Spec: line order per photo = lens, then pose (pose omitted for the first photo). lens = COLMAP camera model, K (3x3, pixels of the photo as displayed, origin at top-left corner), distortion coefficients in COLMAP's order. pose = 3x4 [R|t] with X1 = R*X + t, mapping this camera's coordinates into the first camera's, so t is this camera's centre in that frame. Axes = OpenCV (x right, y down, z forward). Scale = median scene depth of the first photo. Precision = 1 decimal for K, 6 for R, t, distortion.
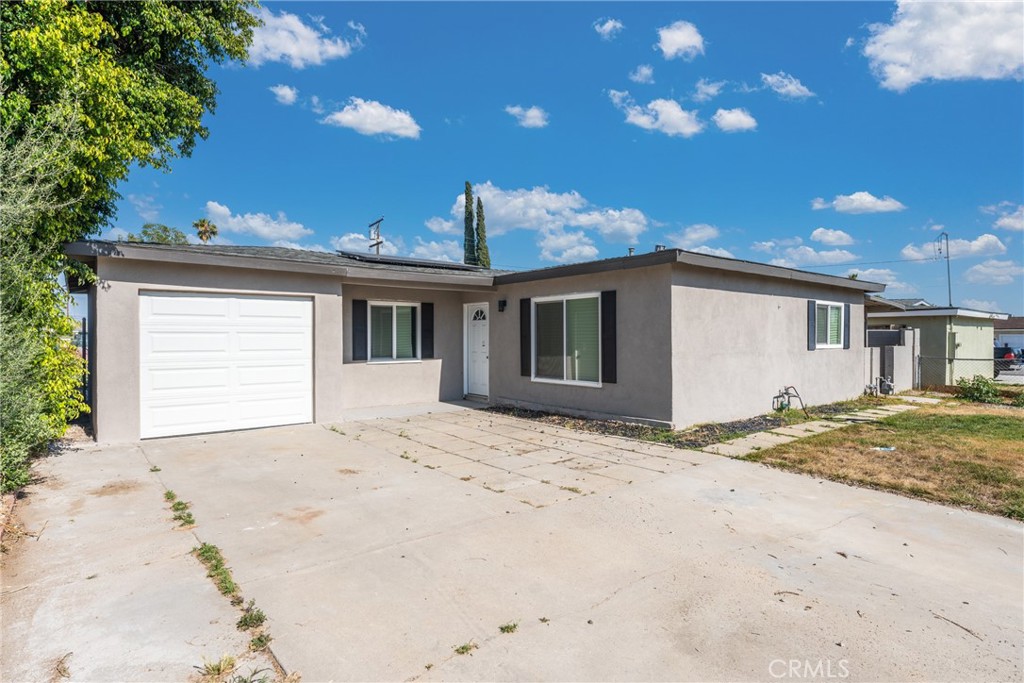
lens RADIAL K [[549.4, 0, 512.0], [0, 549.4, 341.5], [0, 0, 1]] dist [-0.004041, 0.016351]
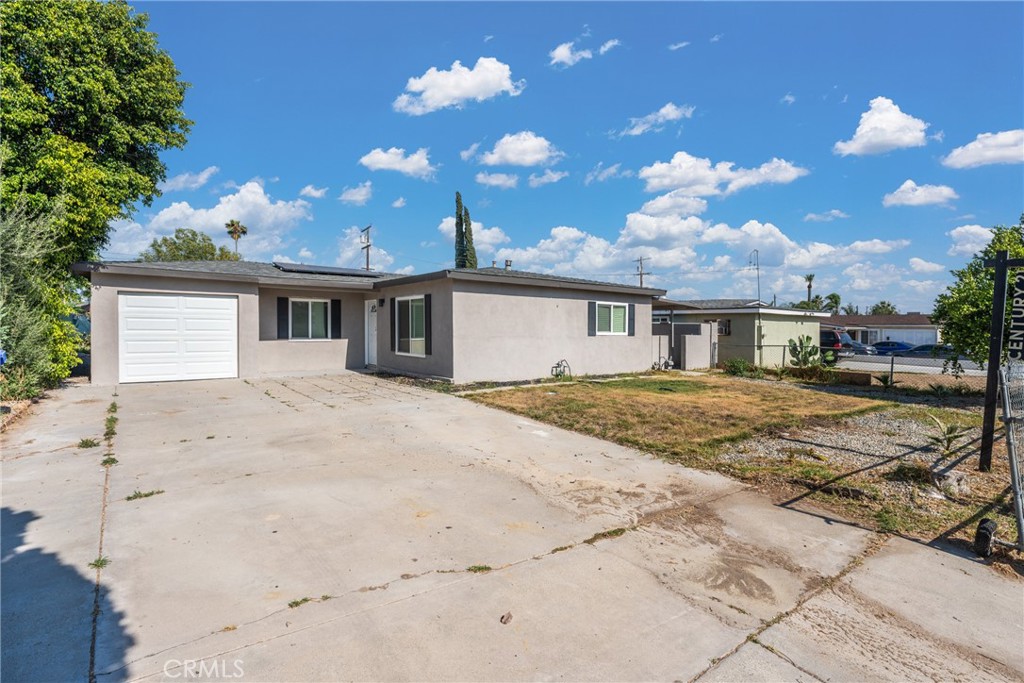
lens RADIAL K [[500.4, 0, 512.0], [0, 500.4, 341.5], [0, 0, 1]] dist [0.003182, -0.000851]
pose [[0.999675, 0.013858, -0.021403, 0.364773], [-0.013410, 0.999691, 0.020934, 0.005397], [0.021686, -0.020640, 0.999552, -0.321470]]
